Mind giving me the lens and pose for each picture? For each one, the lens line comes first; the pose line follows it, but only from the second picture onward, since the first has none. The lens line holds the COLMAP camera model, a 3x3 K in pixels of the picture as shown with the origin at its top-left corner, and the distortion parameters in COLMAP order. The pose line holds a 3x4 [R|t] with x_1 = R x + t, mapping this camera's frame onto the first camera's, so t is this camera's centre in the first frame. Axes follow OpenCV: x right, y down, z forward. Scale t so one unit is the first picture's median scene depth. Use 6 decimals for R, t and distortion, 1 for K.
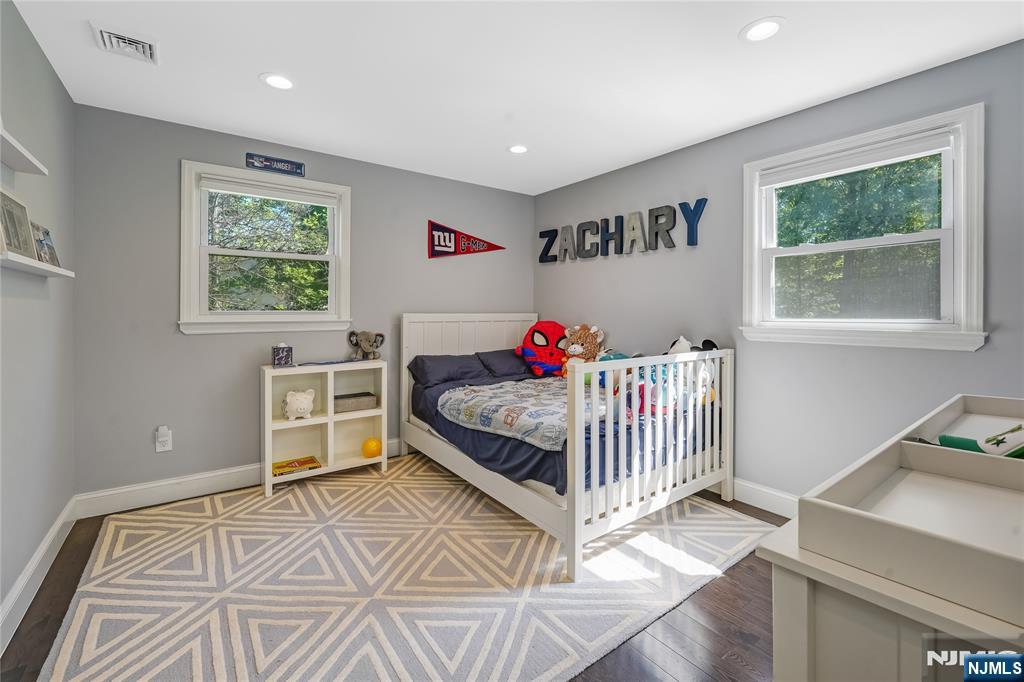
lens RADIAL K [[431.1, 0, 507.7], [0, 431.1, 306.4], [0, 0, 1]] dist [-0.020599, -0.000008]
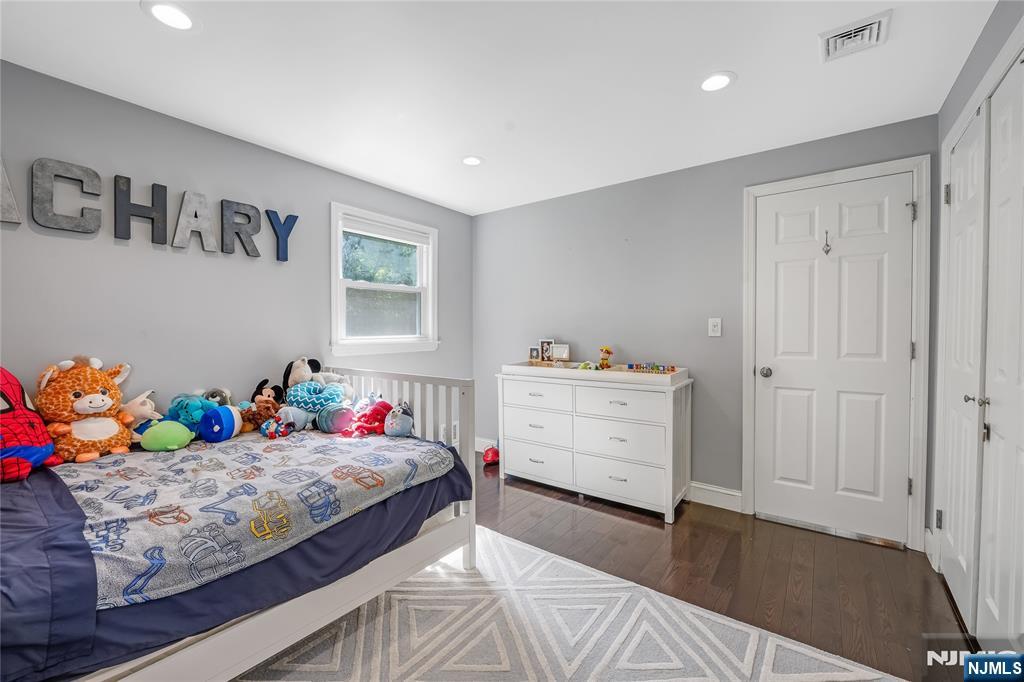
lens RADIAL K [[422.0, 0, 513.3], [0, 422.0, 338.1], [0, 0, 1]] dist [-0.017297, -0.000166]
pose [[-0.307979, -0.021393, 0.951153, -0.691992], [-0.014156, 0.999740, 0.017902, 0.004256], [-0.951288, -0.007951, -0.308202, 0.921852]]
